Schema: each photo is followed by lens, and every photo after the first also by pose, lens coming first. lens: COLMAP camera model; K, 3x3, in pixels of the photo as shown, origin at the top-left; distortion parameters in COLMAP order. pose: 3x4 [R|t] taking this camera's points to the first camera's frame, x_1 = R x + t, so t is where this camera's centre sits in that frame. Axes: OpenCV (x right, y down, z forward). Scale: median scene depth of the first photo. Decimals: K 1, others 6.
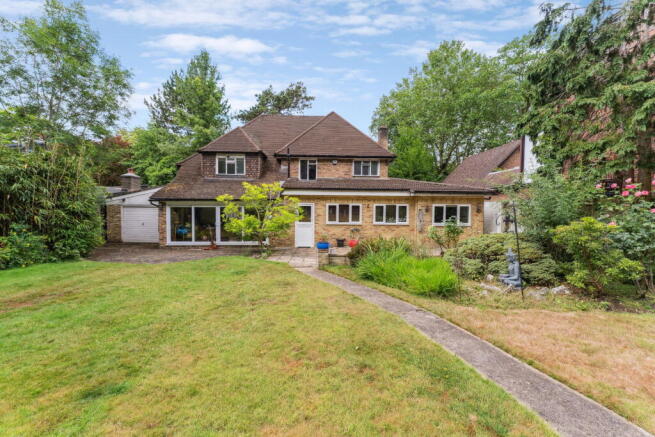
lens RADIAL K [[260.6, 0, 327.8], [0, 260.6, 214.9], [0, 0, 1]] dist [0.003760, -0.000015]
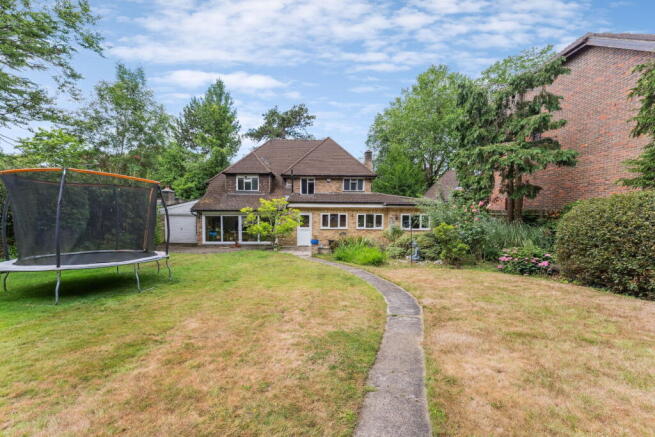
lens RADIAL K [[260.6, 0, 327.0], [0, 260.6, 221.7], [0, 0, 1]] dist [0.003760, -0.000015]
pose [[0.999875, -0.000050, -0.015793, 0.046338], [0.000026, 0.999999, -0.001528, 0.001101], [0.015793, 0.001527, 0.999874, -0.319409]]
